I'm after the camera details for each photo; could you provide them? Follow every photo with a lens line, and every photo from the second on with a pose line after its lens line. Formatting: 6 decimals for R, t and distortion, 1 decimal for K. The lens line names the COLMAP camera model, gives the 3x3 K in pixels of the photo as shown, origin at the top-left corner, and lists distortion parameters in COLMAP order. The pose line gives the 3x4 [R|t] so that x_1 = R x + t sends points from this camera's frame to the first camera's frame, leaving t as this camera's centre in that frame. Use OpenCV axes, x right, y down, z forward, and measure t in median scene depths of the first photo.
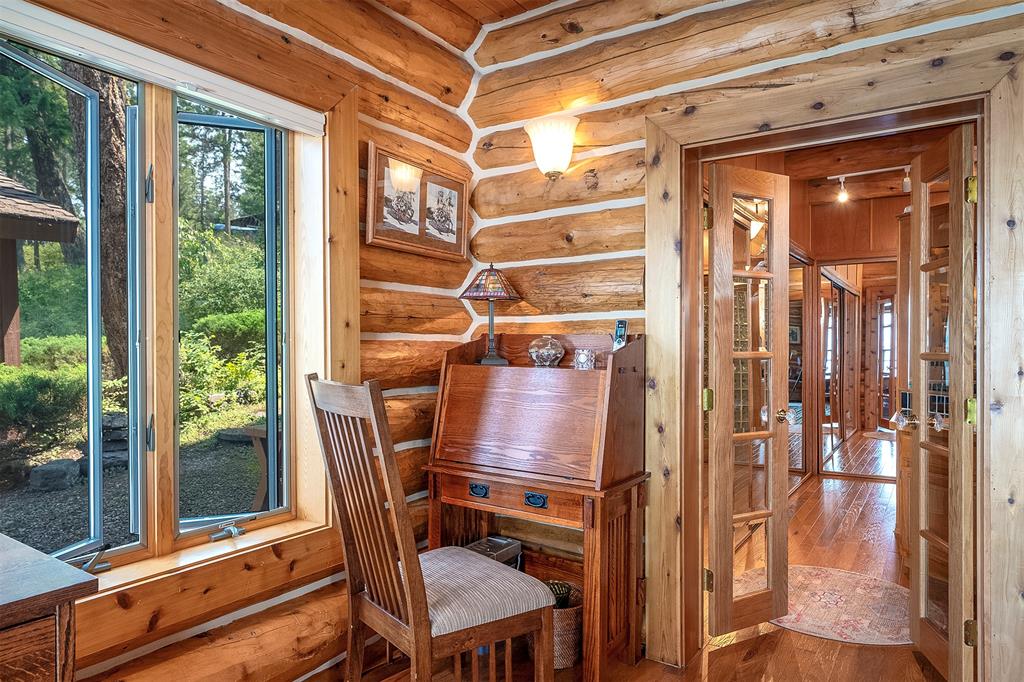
lens RADIAL K [[638.9, 0, 512.8], [0, 638.9, 344.6], [0, 0, 1]] dist [0.007552, 0.001715]
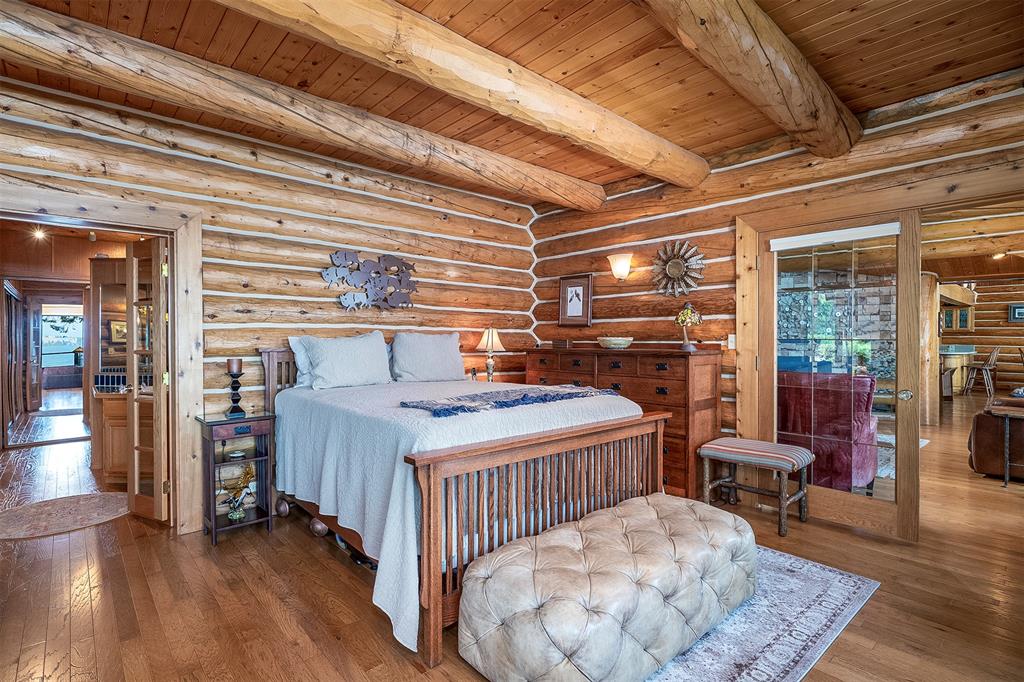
lens RADIAL K [[499.1, 0, 510.0], [0, 499.1, 339.2], [0, 0, 1]] dist [0.001833, 0.000208]
pose [[0.251297, -0.007152, 0.967884, -0.542071], [0.004181, 0.999971, 0.006303, -0.026602], [-0.967901, 0.002463, 0.251319, -0.454394]]
